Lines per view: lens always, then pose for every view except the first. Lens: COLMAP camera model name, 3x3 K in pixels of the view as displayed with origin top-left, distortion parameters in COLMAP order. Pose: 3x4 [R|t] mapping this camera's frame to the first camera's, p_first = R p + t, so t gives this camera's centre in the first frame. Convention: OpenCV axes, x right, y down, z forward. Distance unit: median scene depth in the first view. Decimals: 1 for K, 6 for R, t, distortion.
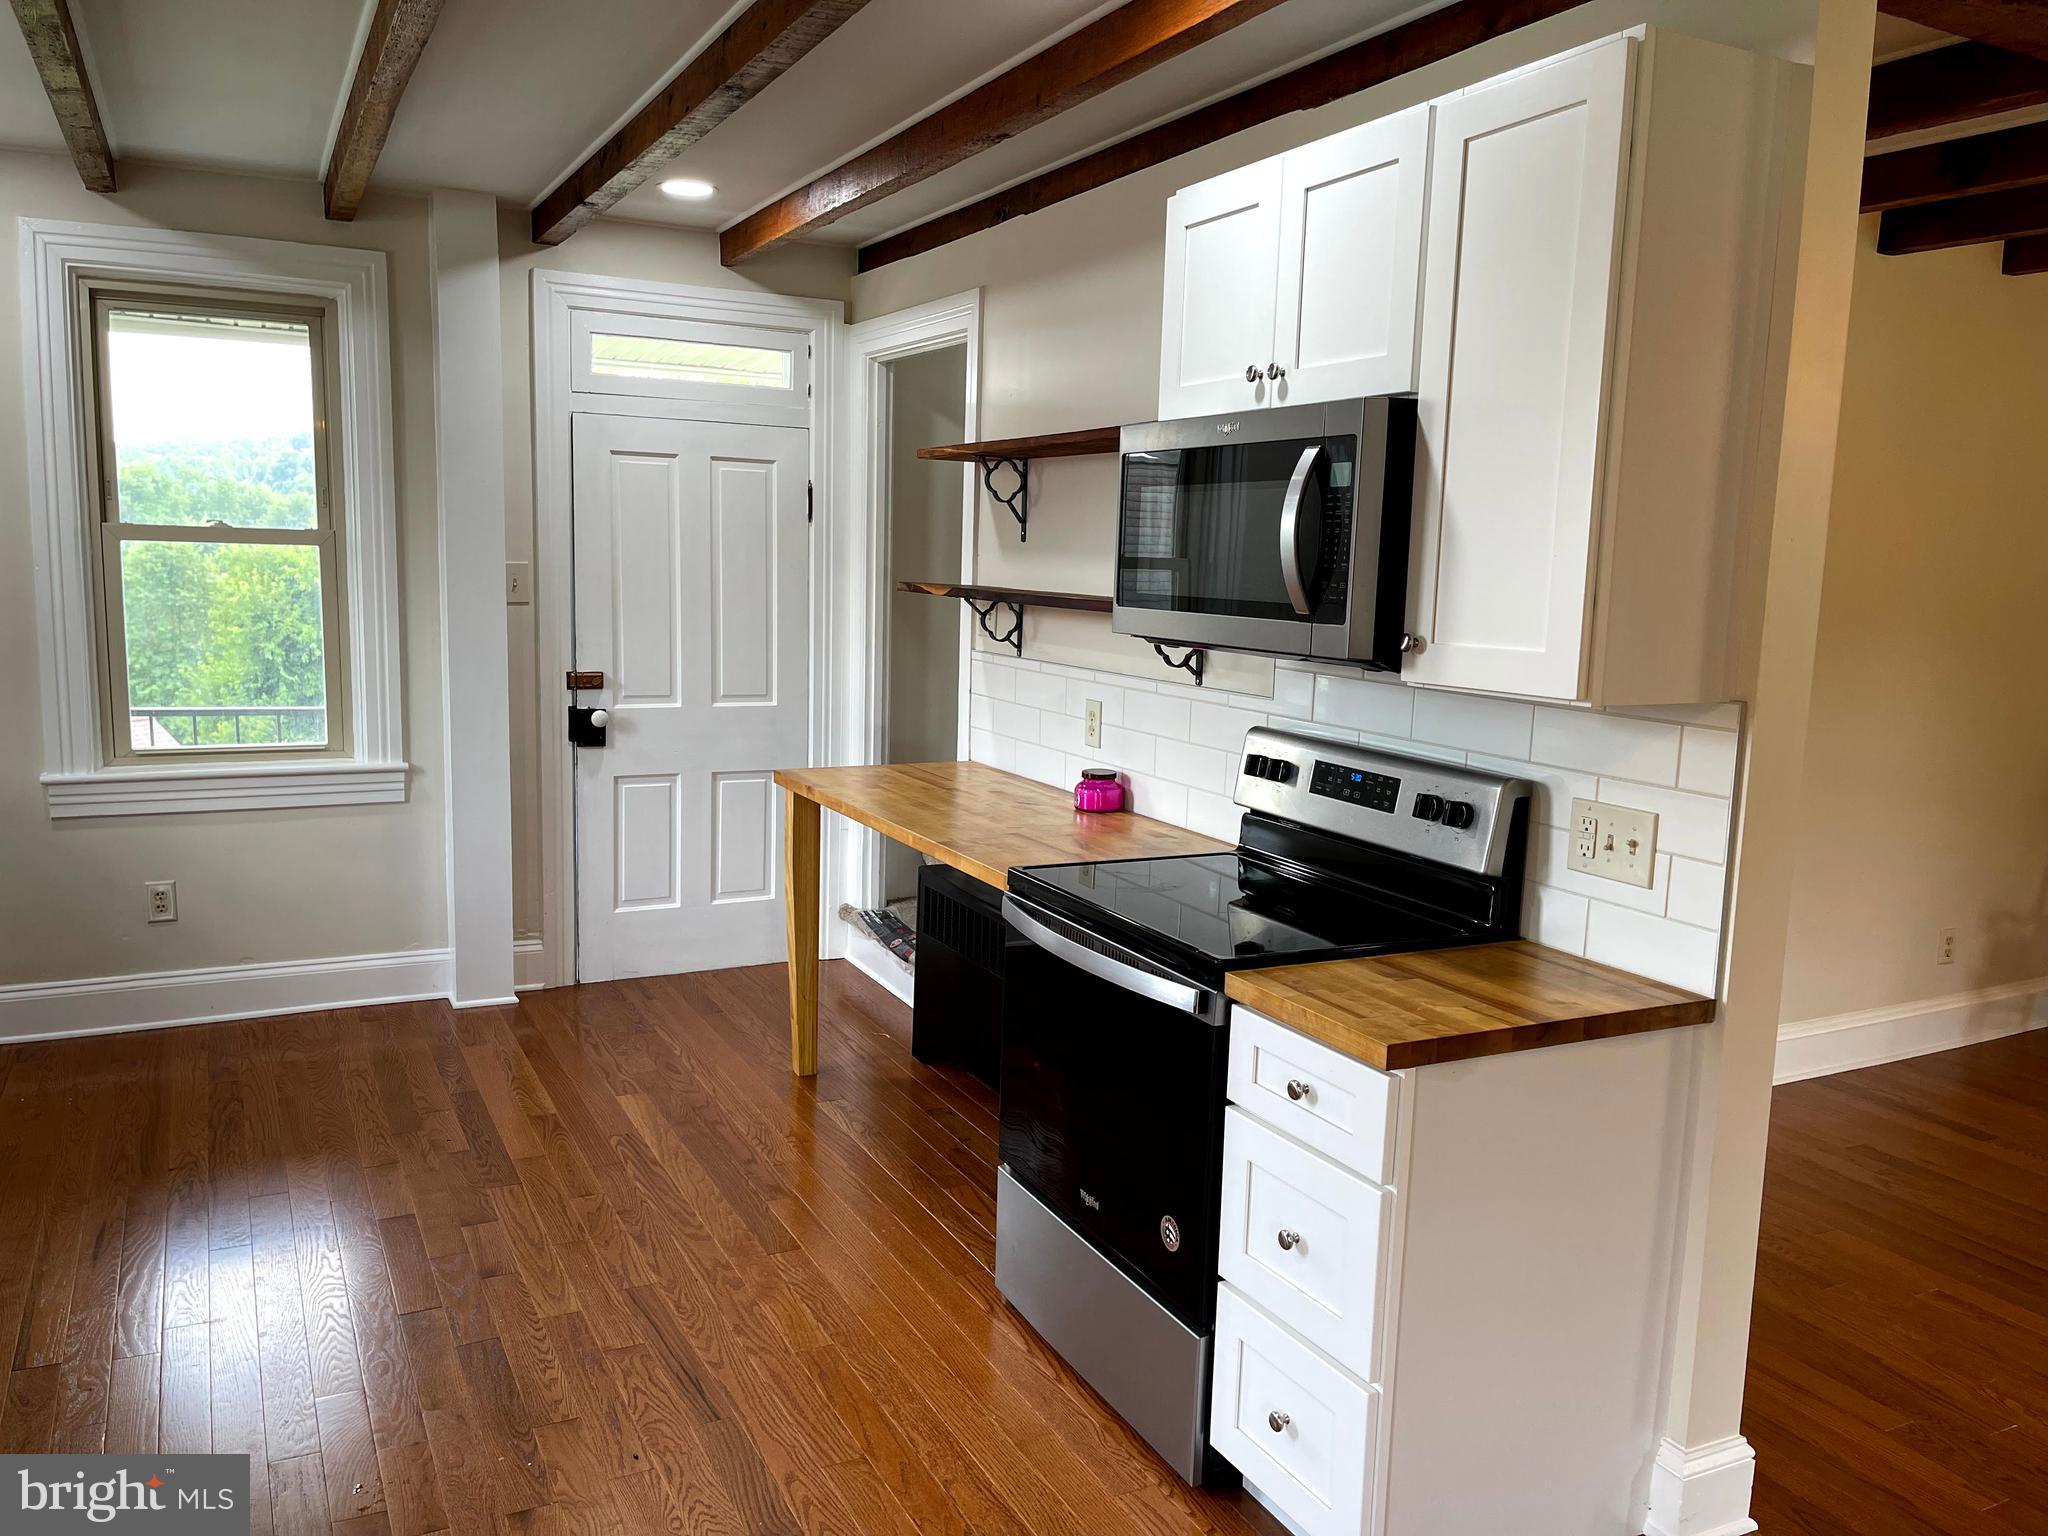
lens RADIAL K [[1546.7, 0, 1014.1], [0, 1546.7, 776.9], [0, 0, 1]] dist [0.070681, -0.095373]
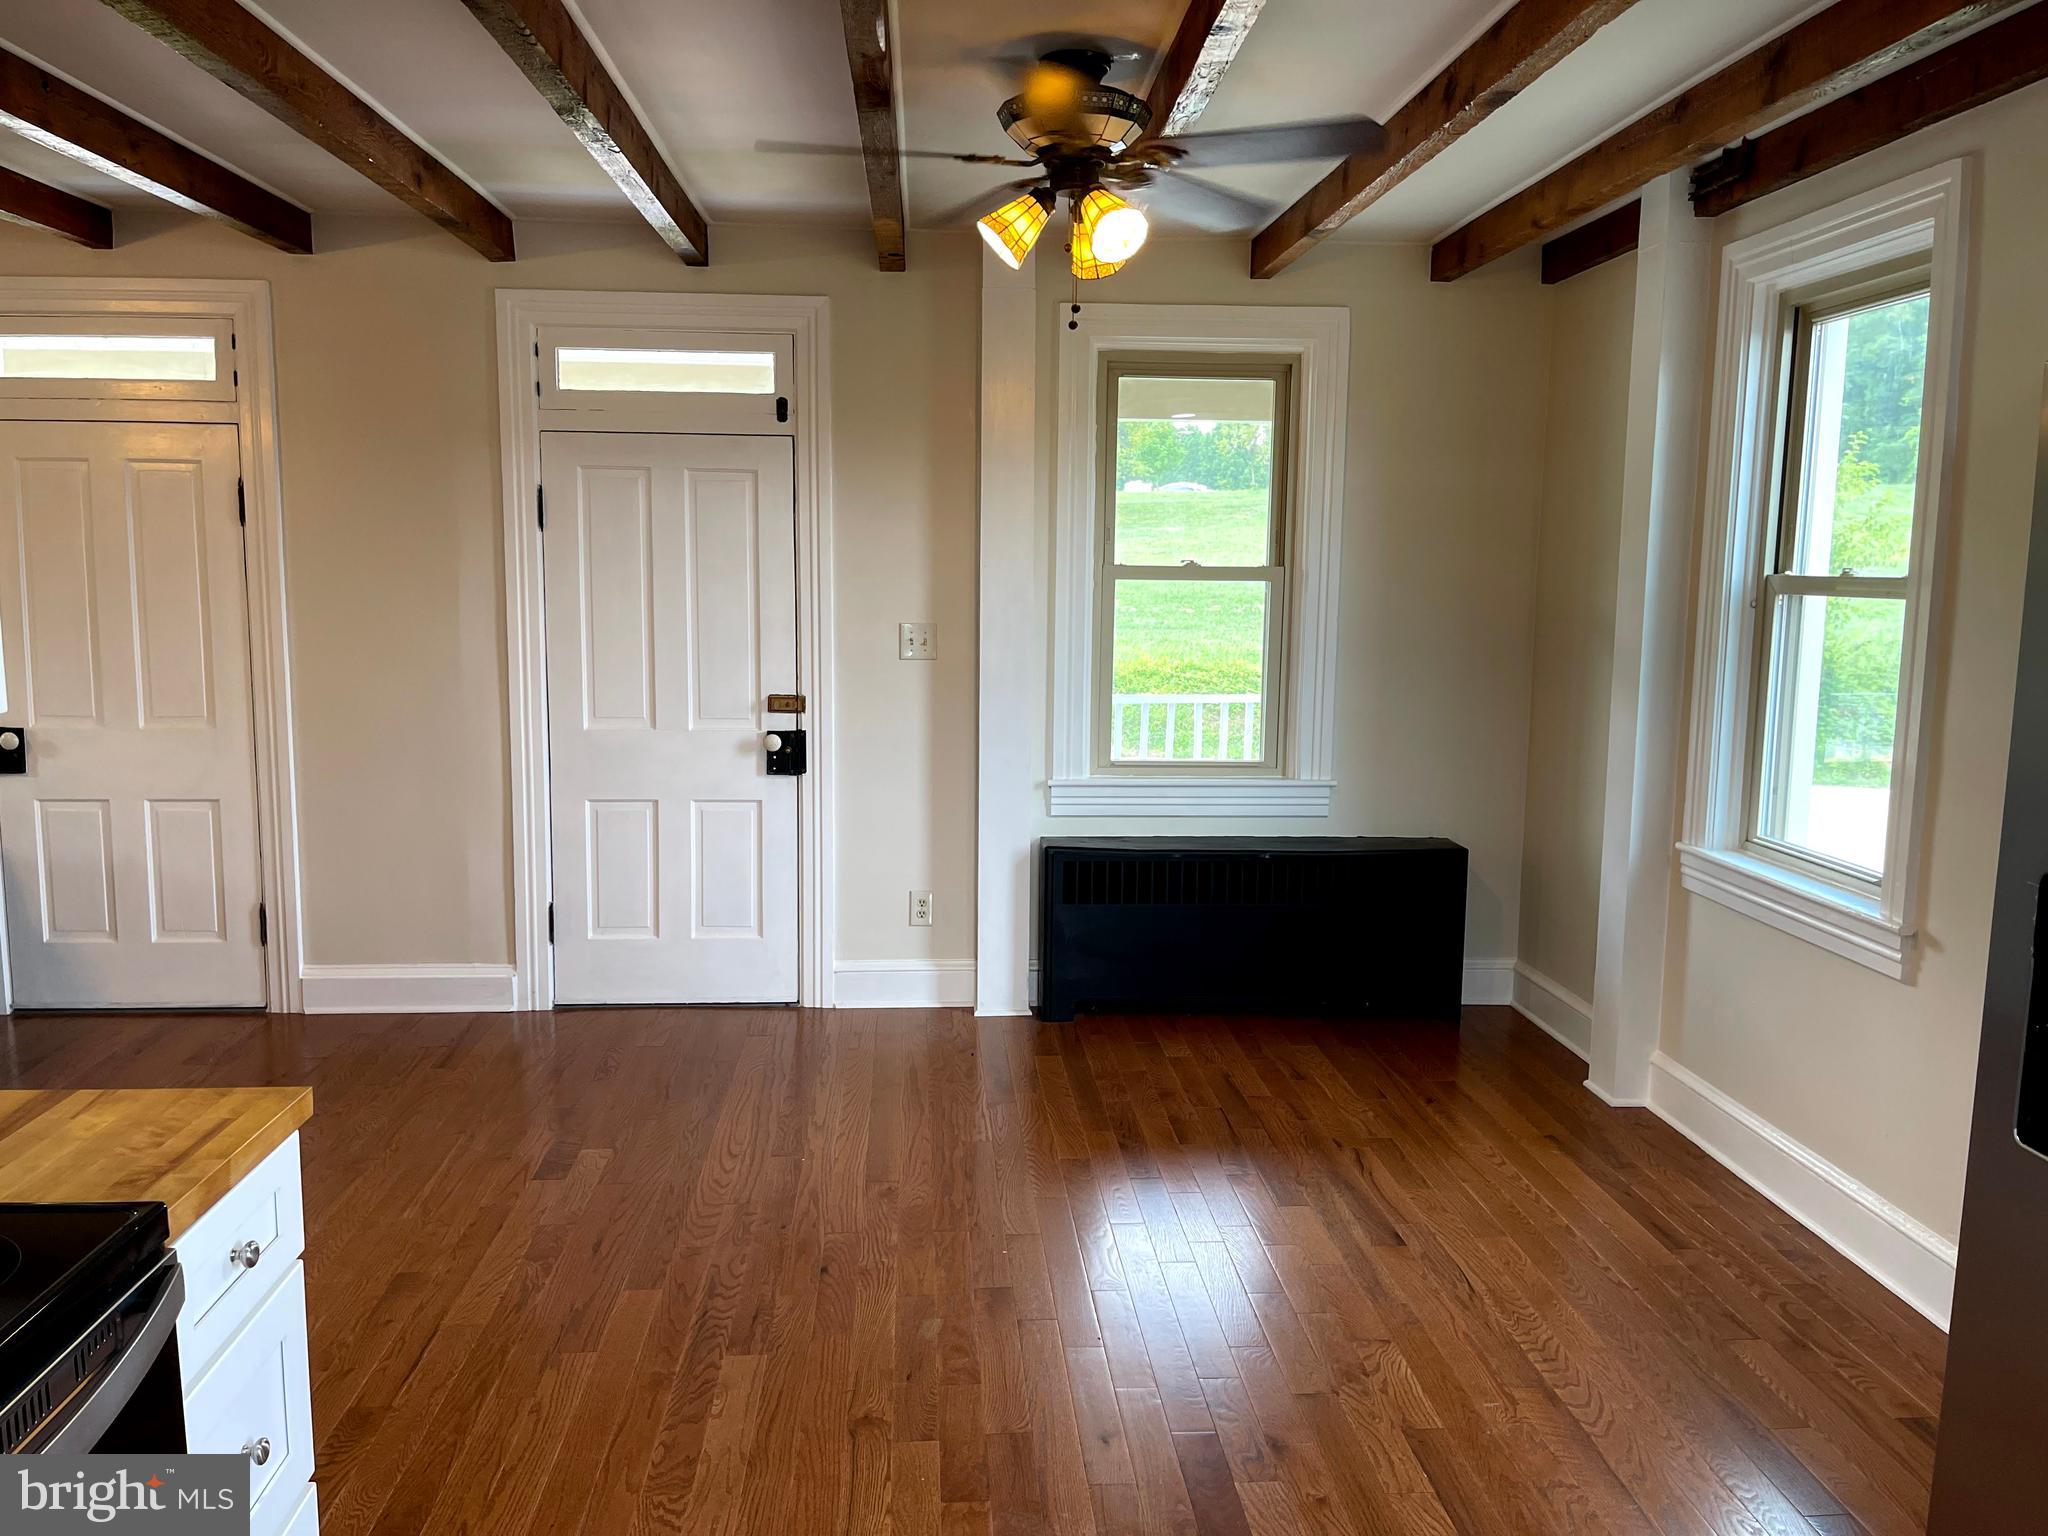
lens RADIAL K [[1546.7, 0, 1039.8], [0, 1546.7, 766.5], [0, 0, 1]] dist [0.070681, -0.095373]
pose [[-0.917120, -0.091347, 0.388003, -0.221100], [0.017151, 0.963444, 0.267361, -0.111357], [-0.398241, 0.251856, -0.882027, 0.731701]]
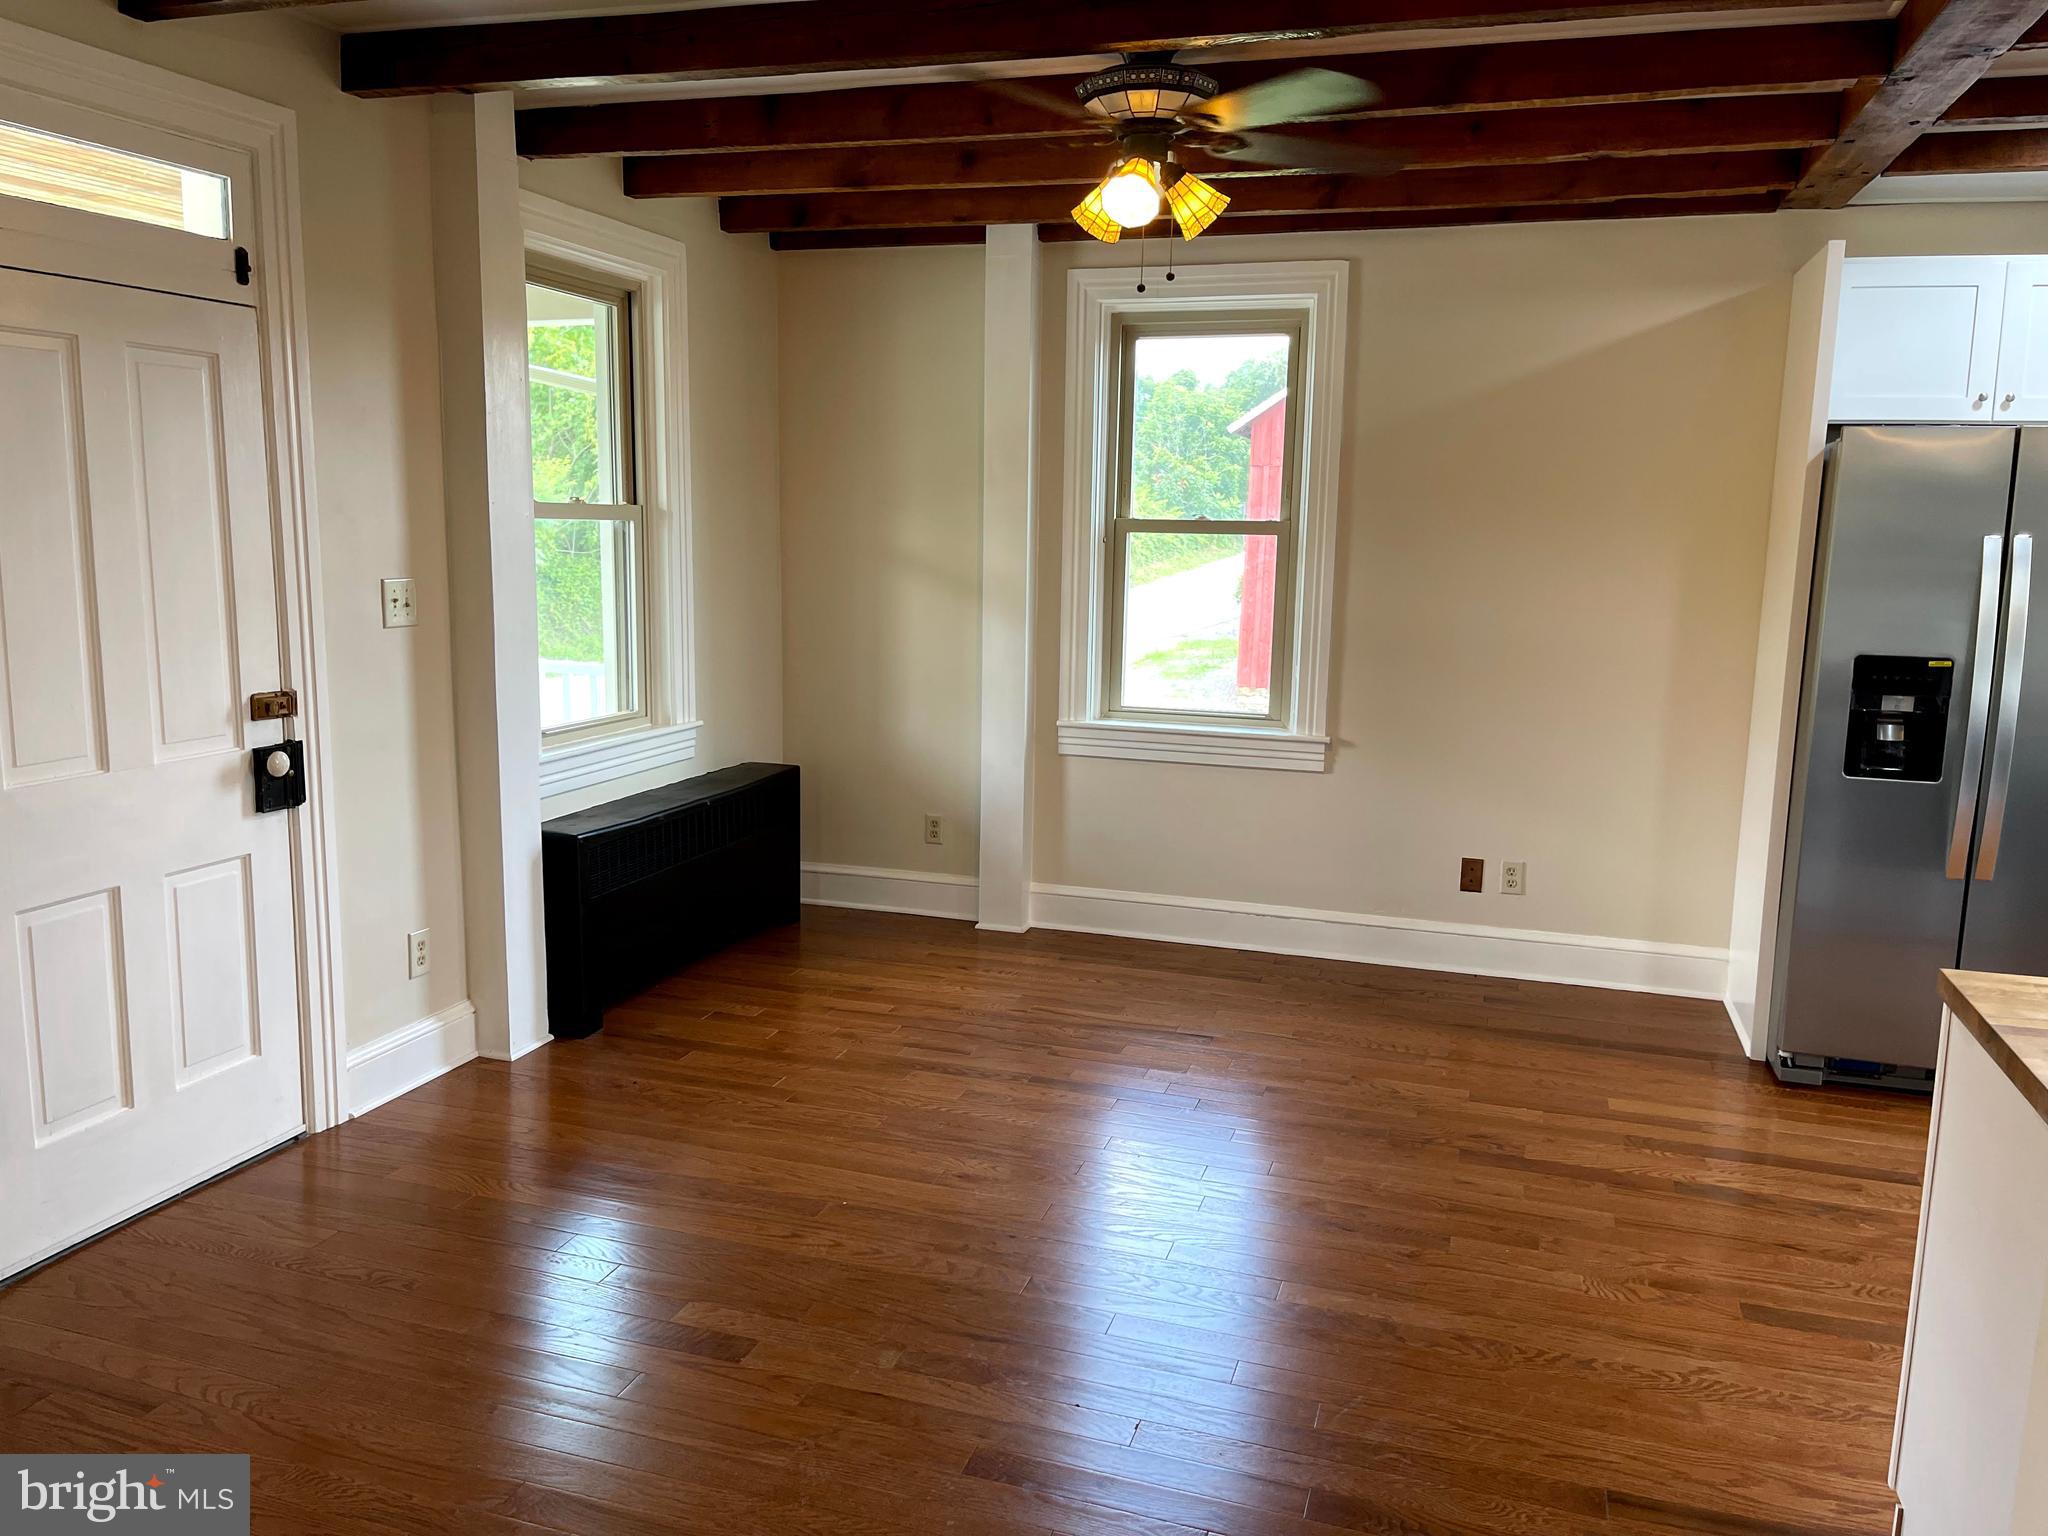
lens RADIAL K [[1546.7, 0, 982.9], [0, 1546.7, 764.4], [0, 0, 1]] dist [0.070681, -0.095373]
pose [[-0.714340, 0.067259, -0.696559, 0.674734], [-0.135450, 0.963259, 0.231918, -0.055985], [0.686566, 0.260017, -0.678984, 0.573131]]
